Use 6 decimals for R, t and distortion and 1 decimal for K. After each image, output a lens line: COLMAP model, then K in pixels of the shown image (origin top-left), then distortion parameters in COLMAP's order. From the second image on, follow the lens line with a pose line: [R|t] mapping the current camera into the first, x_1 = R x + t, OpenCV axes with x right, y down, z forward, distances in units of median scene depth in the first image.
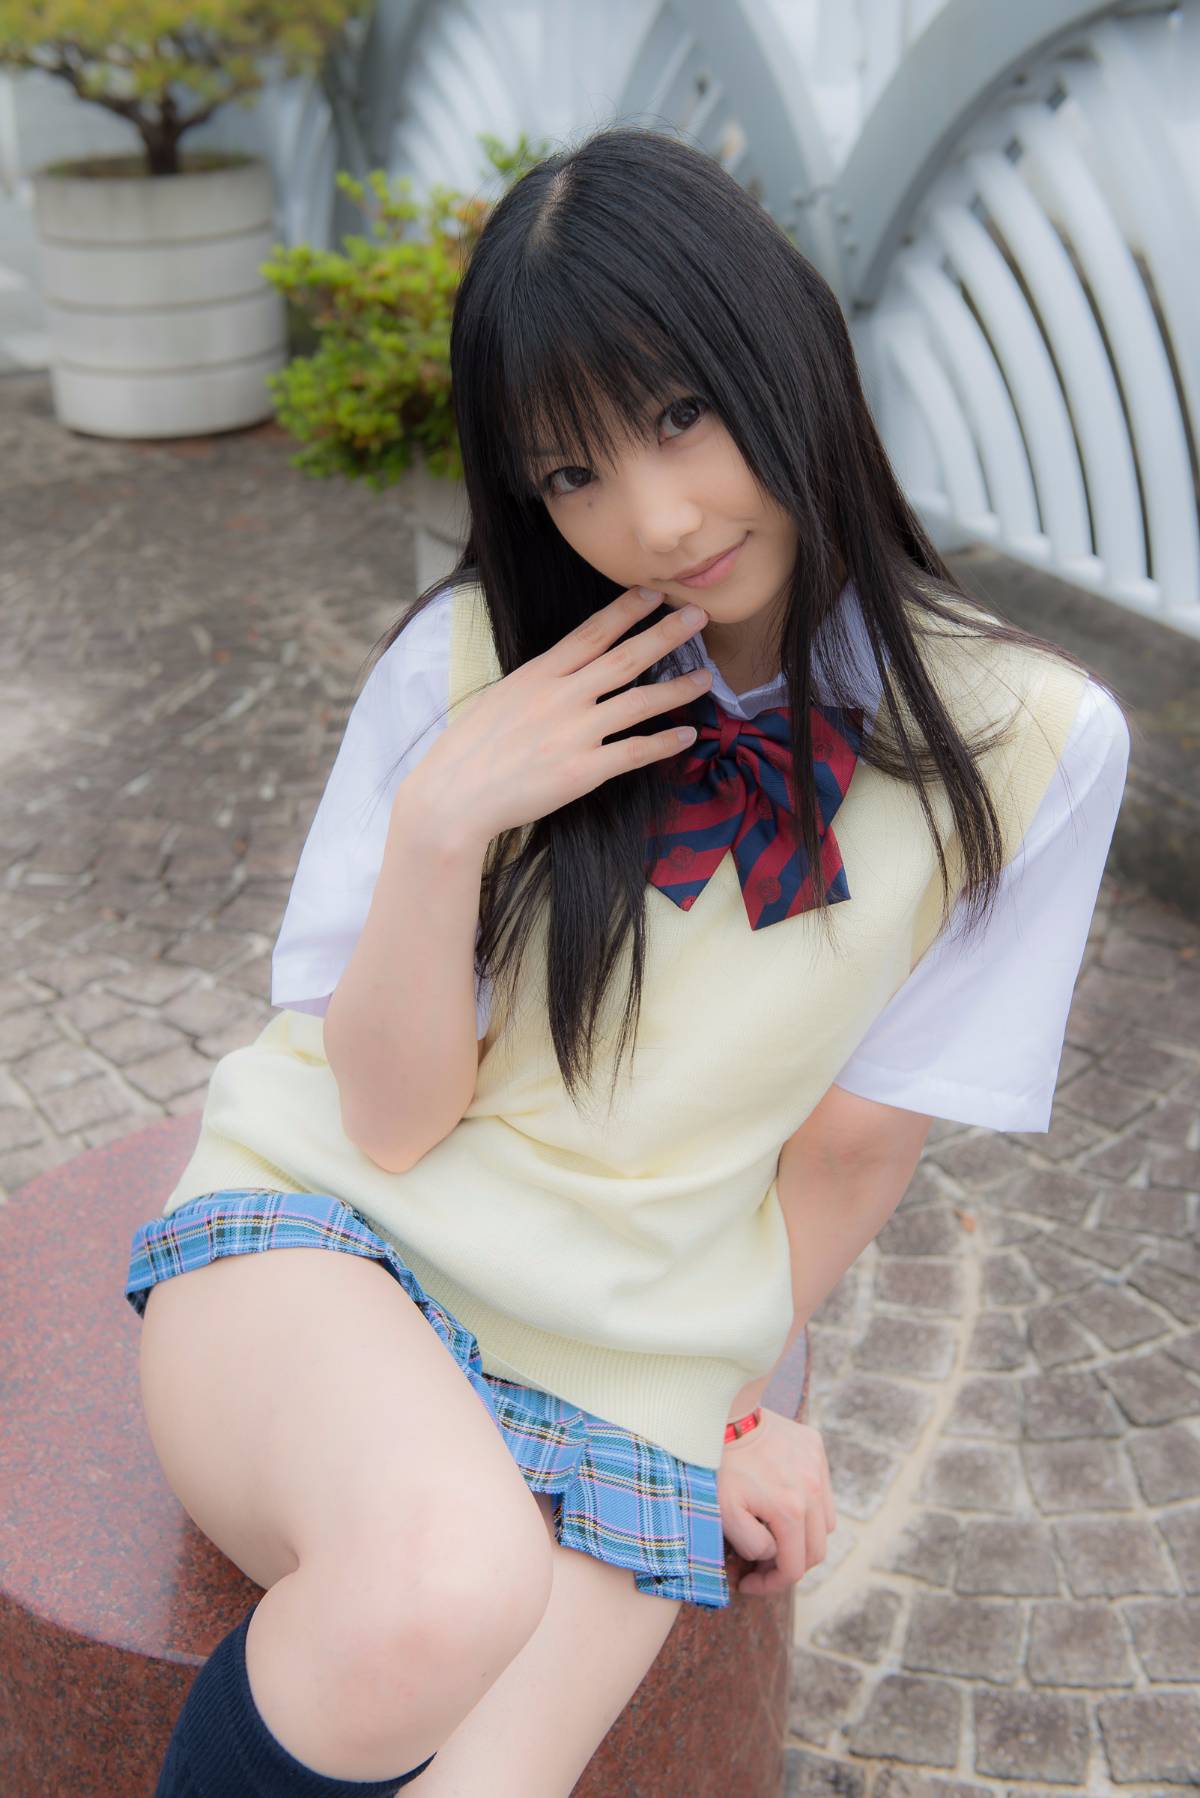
lens RADIAL K [[2385.7, 0, 596.4], [0, 2385.7, 900.0], [0, 0, 1]] dist [0.030773, 0.000000]
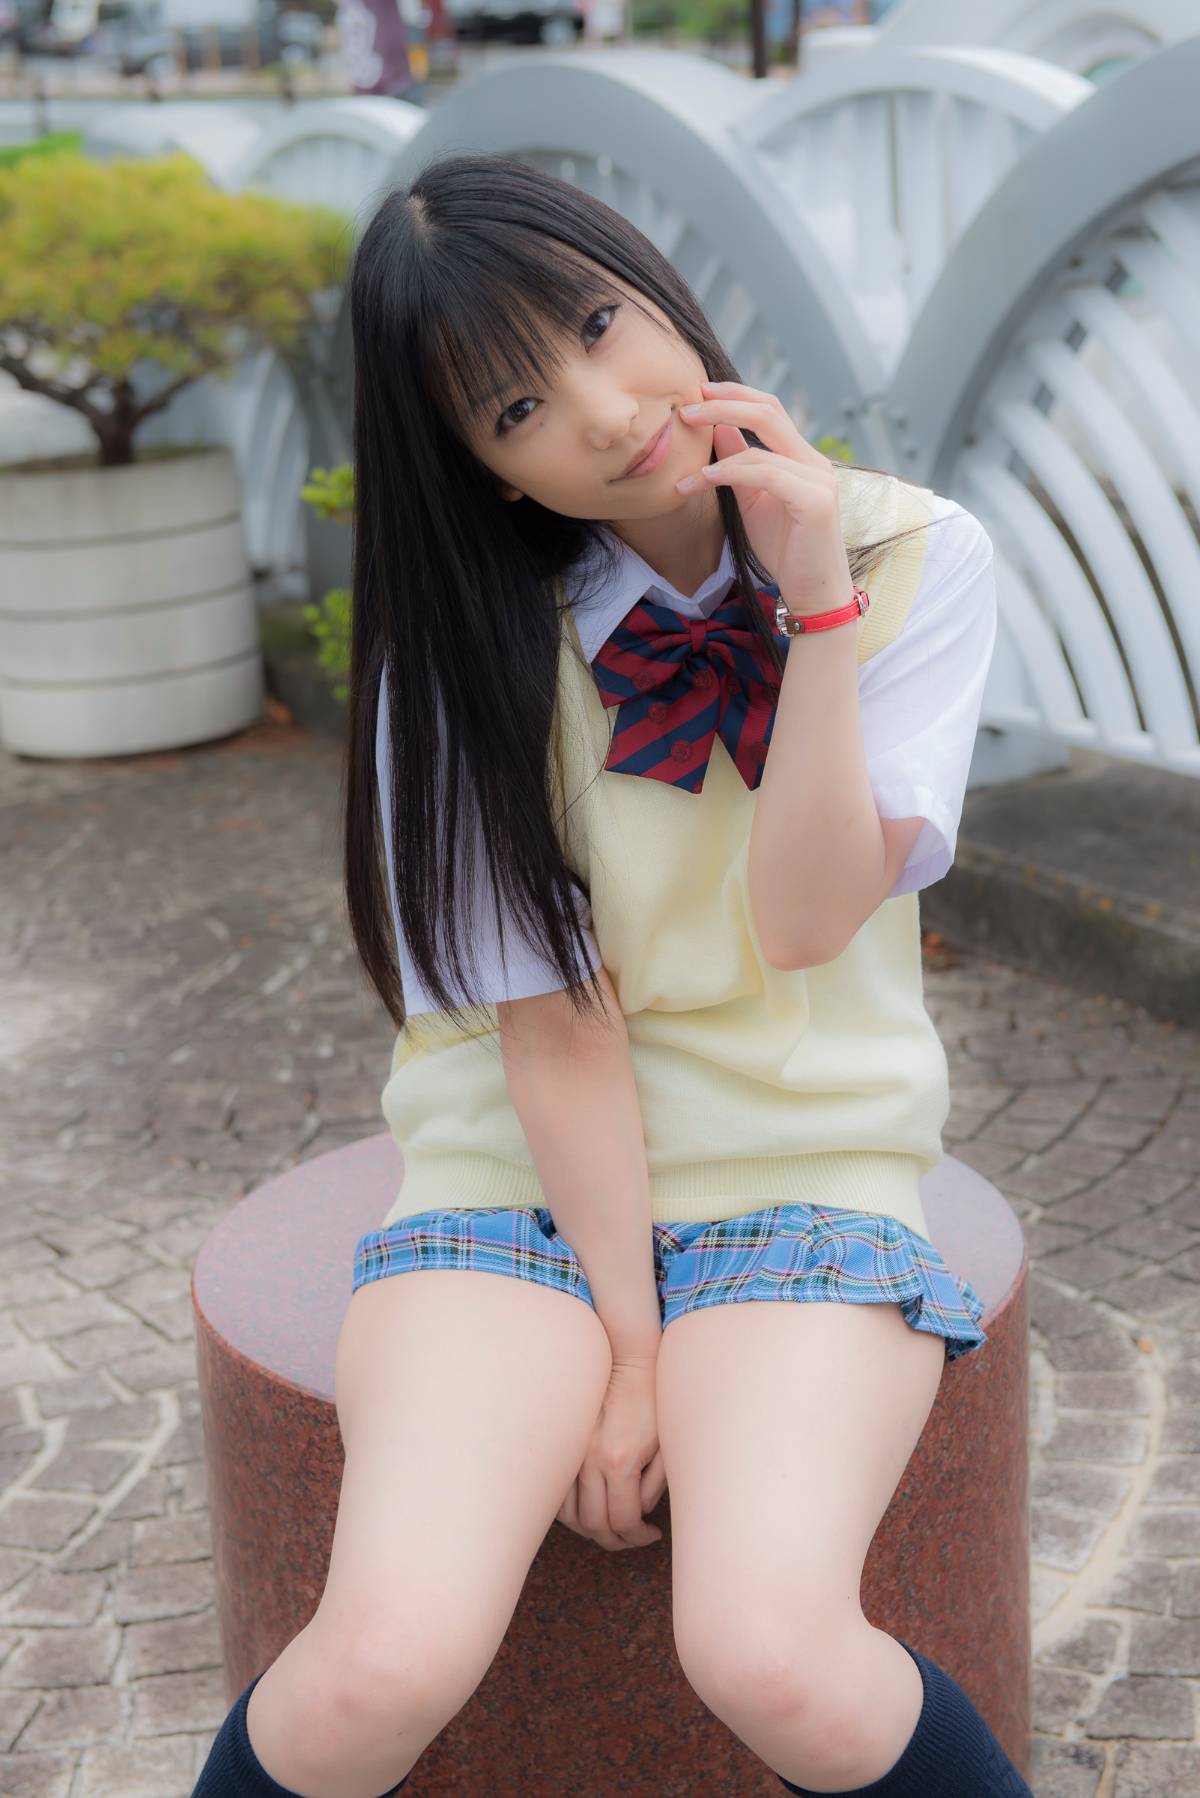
lens RADIAL K [[3128.2, 0, 602.7], [0, 3128.2, 898.1], [0, 0, 1]] dist [0.039314, 0.000000]
pose [[0.997837, -0.062945, 0.018977, -0.055712], [0.065345, 0.981299, -0.181061, 0.130781], [-0.007225, 0.181909, 0.983289, -0.200373]]
